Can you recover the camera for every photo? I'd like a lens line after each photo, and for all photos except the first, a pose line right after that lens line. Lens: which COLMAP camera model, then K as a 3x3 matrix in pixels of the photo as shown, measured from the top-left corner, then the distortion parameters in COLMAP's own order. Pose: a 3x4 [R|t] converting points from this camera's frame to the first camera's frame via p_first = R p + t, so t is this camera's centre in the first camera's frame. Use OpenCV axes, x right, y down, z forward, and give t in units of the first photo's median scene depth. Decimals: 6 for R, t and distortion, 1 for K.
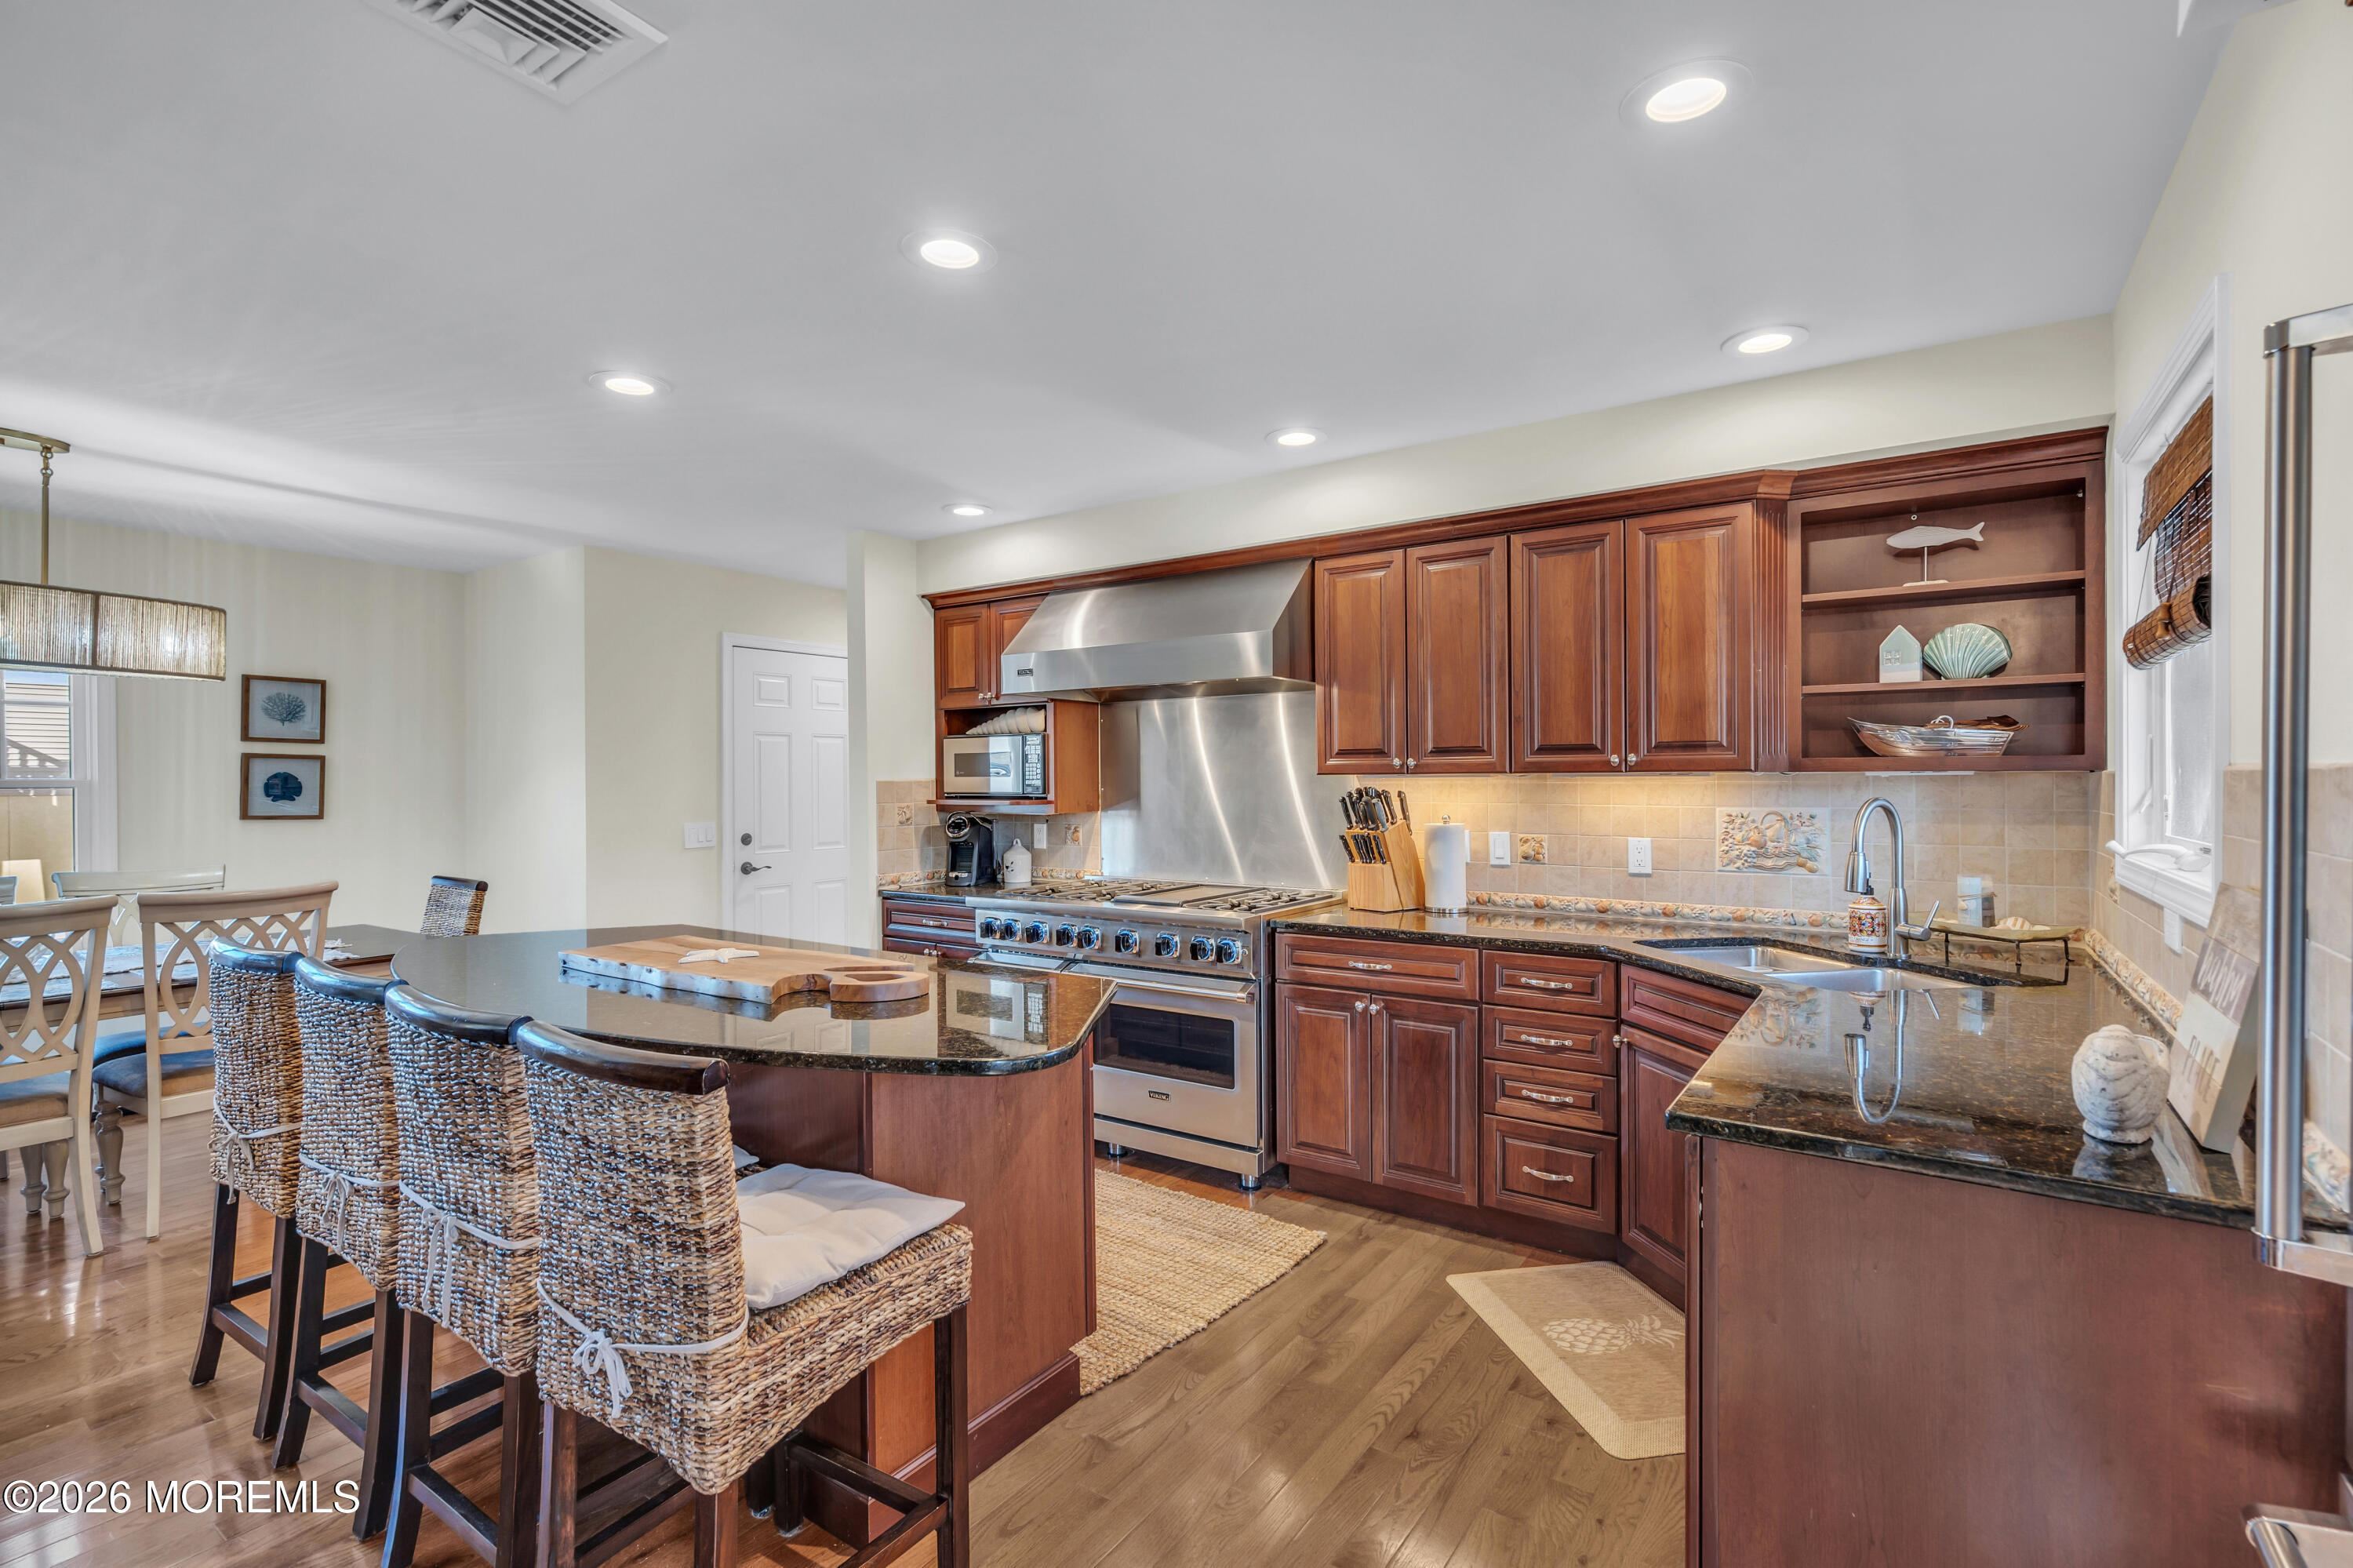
lens RADIAL K [[1073.9, 0, 1176.5], [0, 1073.9, 784.0], [0, 0, 1]] dist [-0.004692, 0.000139]
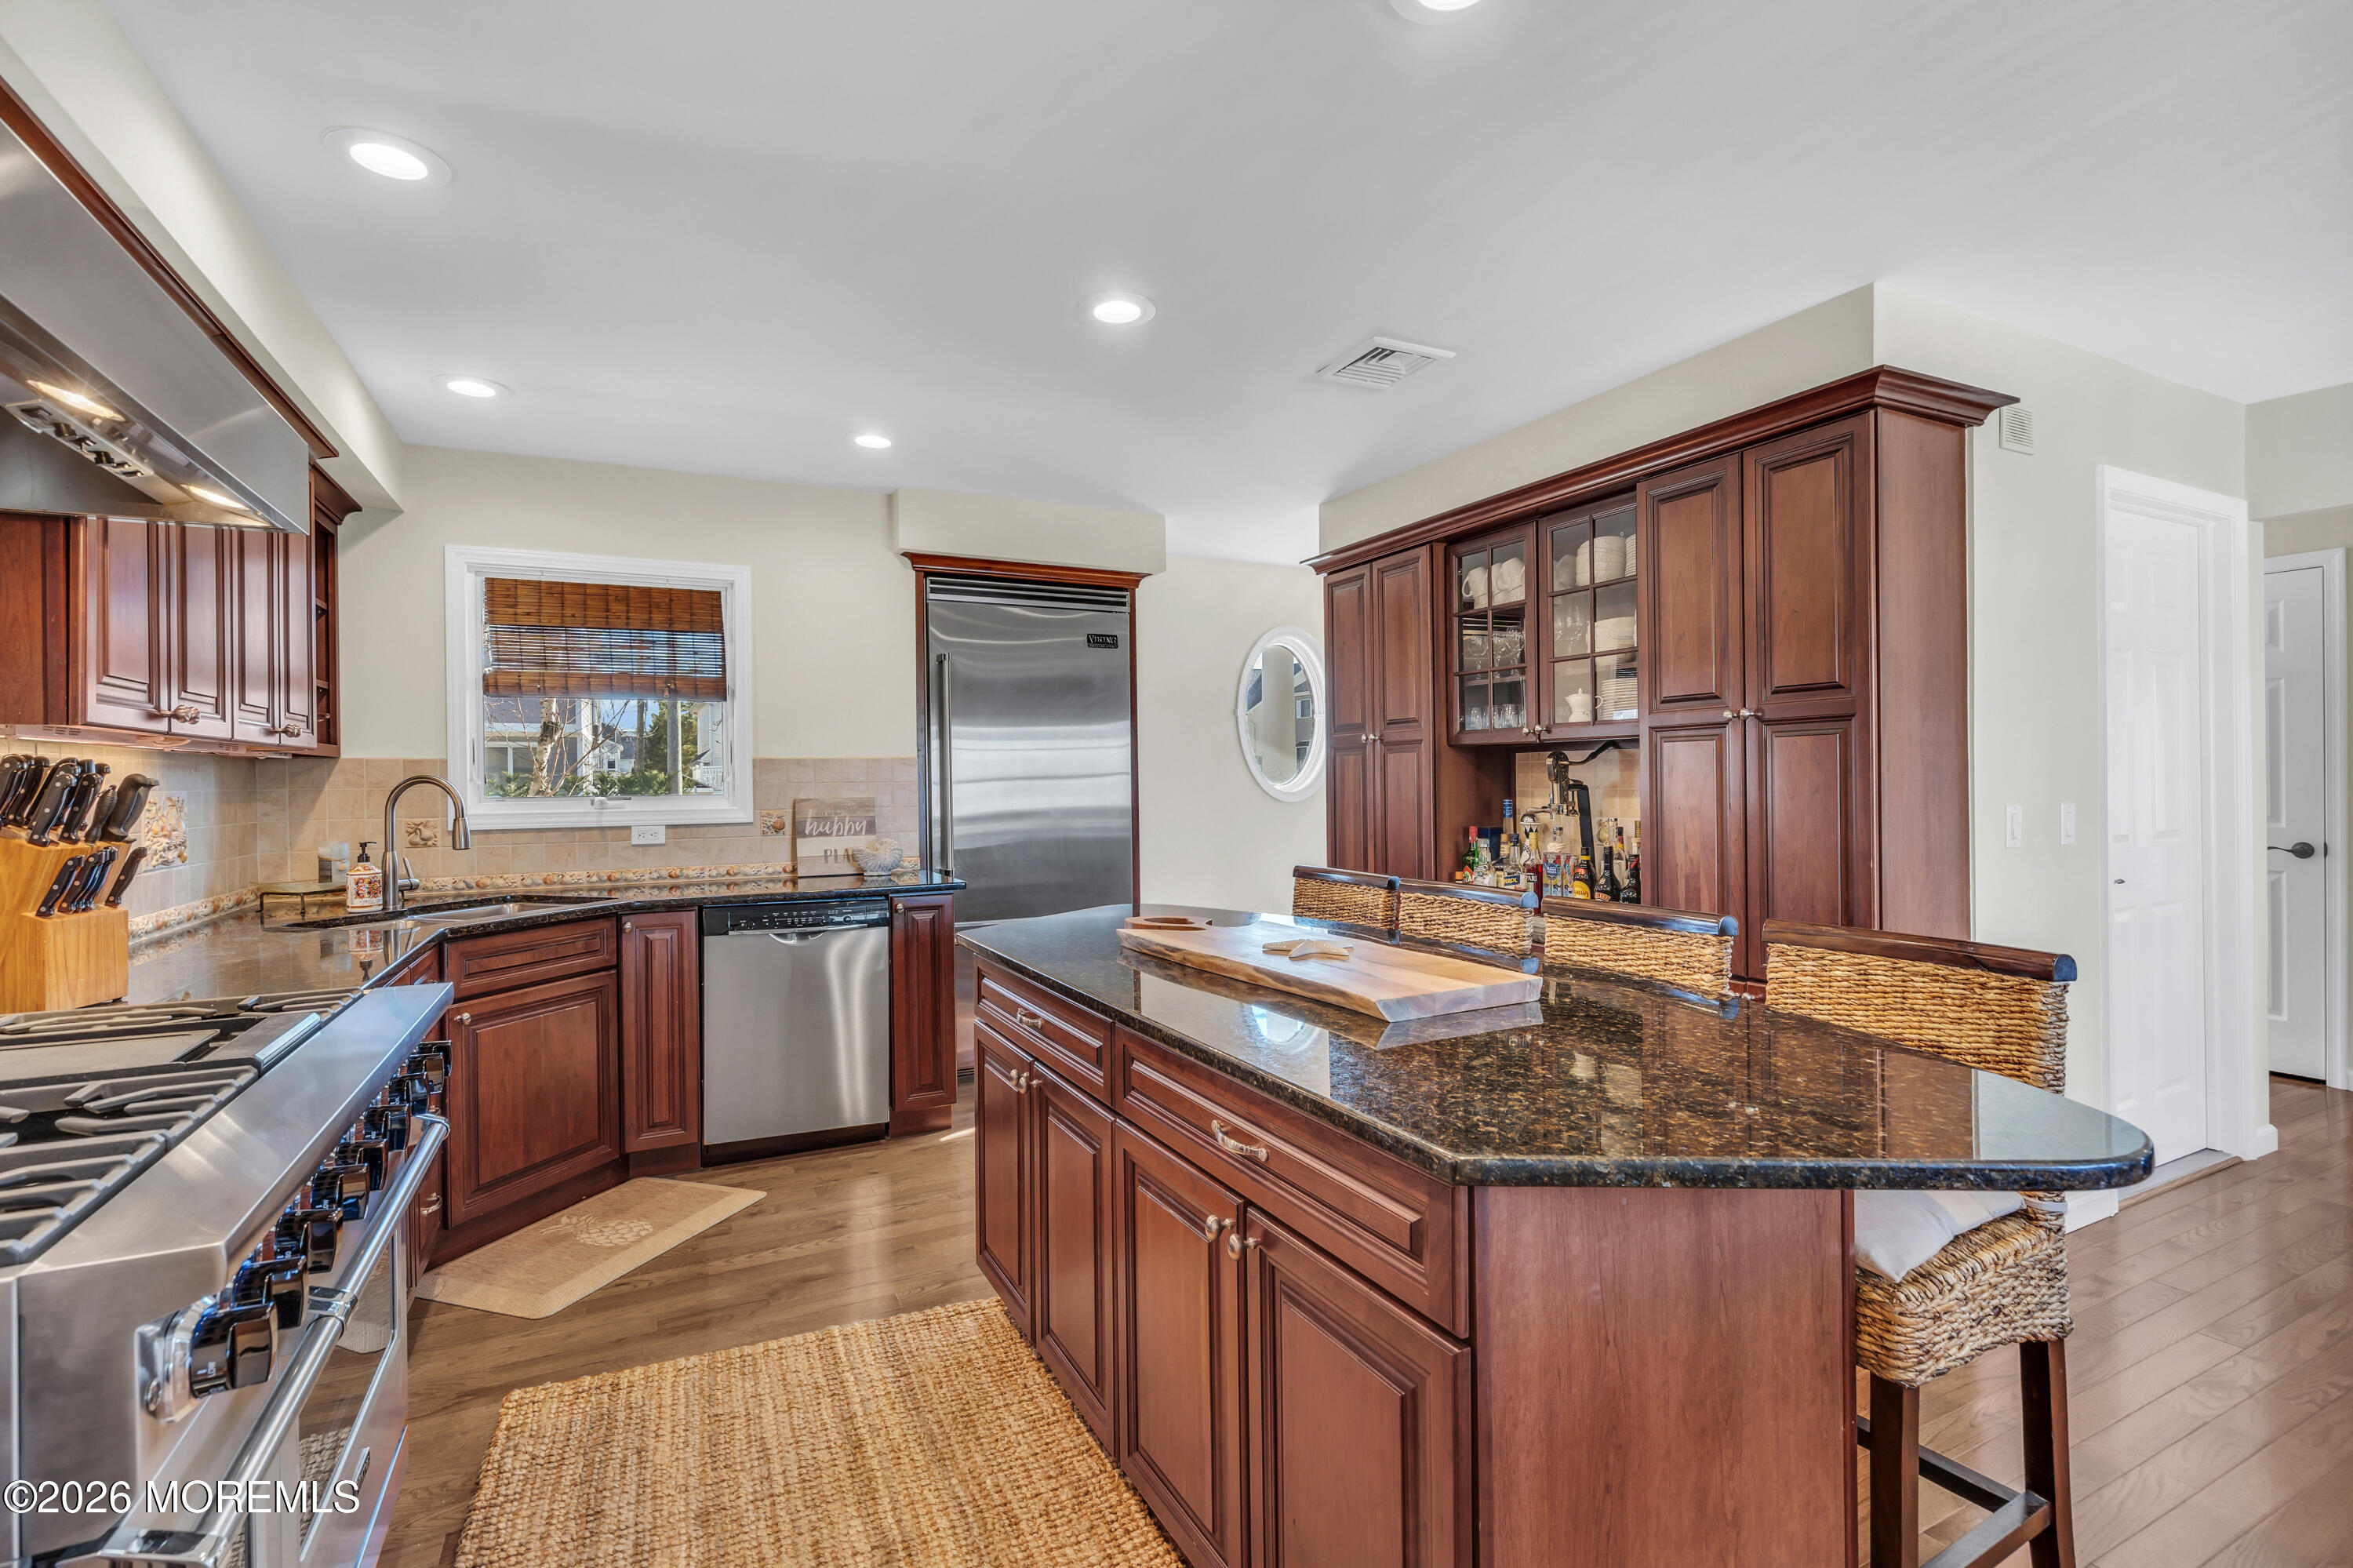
lens RADIAL K [[1073.9, 0, 1176.5], [0, 1073.9, 784.0], [0, 0, 1]] dist [-0.004692, 0.000139]
pose [[-0.876892, 0.014748, 0.480462, -0.558397], [0.019101, 0.999809, 0.004171, 0.027037], [-0.480308, 0.012835, -0.877006, 1.339953]]
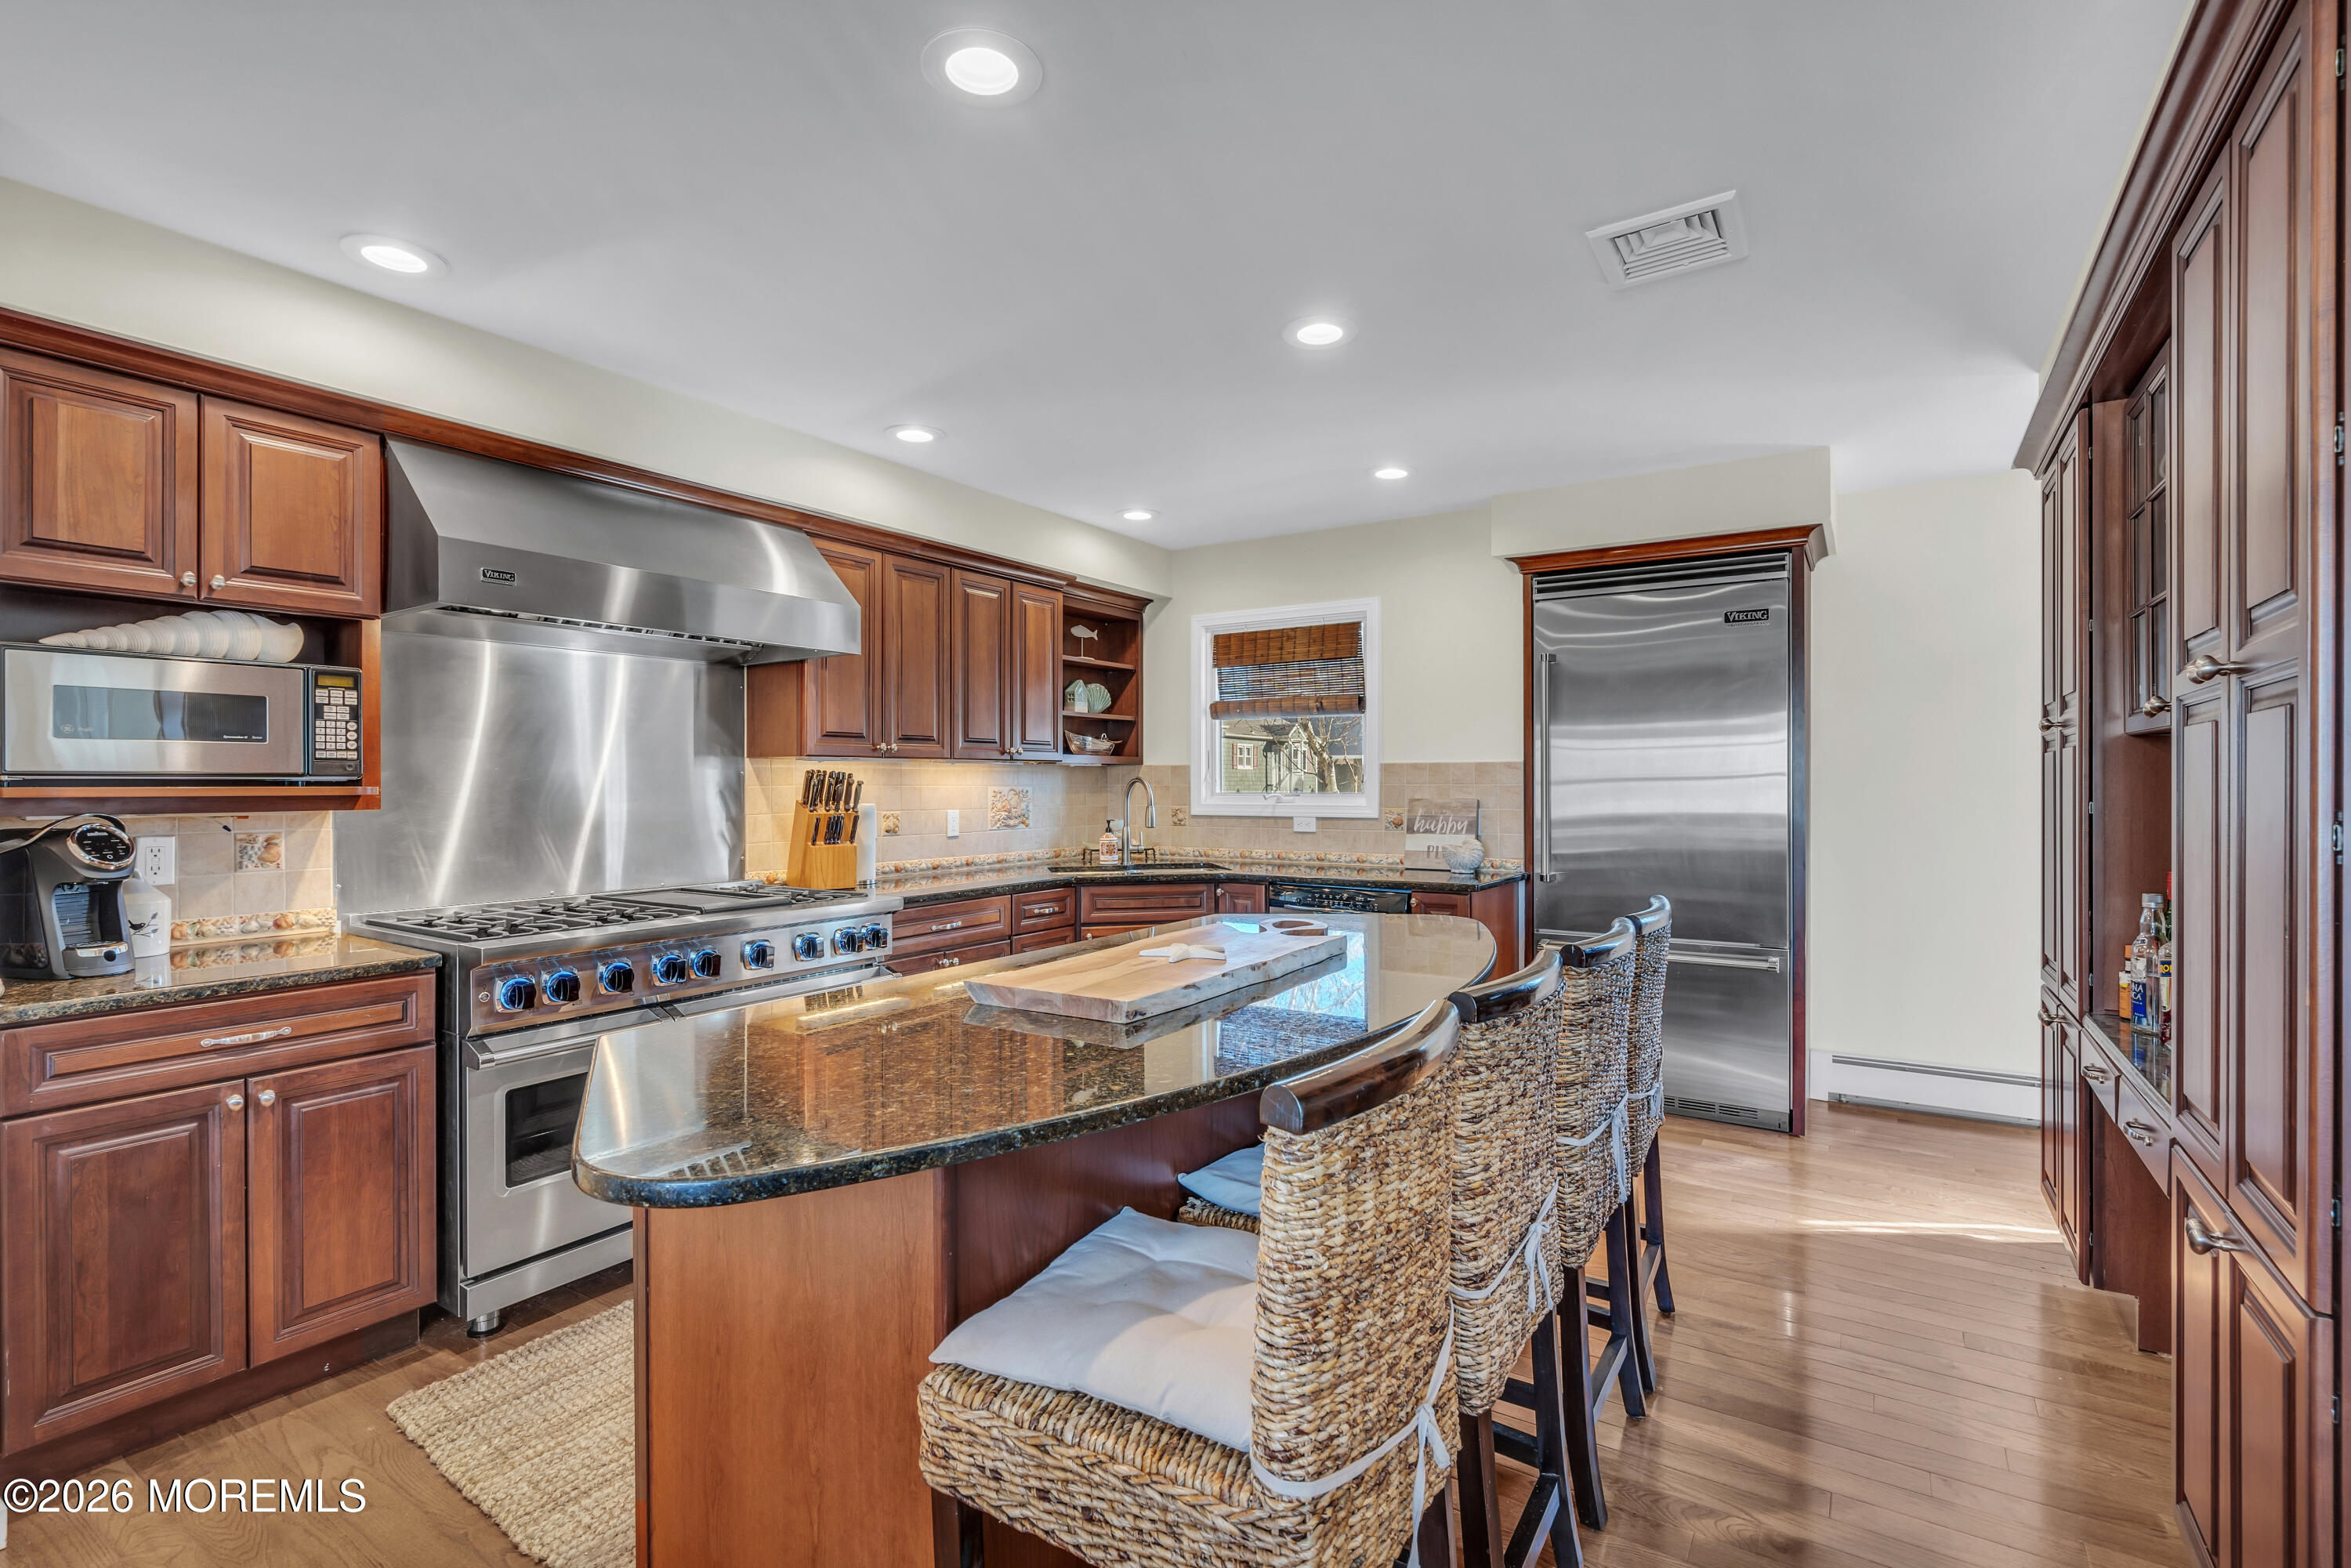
lens RADIAL K [[1072.9, 0, 1175.5], [0, 1072.9, 784.0], [0, 0, 1]] dist [-0.004692, 0.000139]
pose [[-0.024497, 0.005998, 0.999682, -0.957951], [0.005260, 0.999969, -0.005871, 0.028764], [-0.999686, 0.005115, -0.024528, 0.793624]]
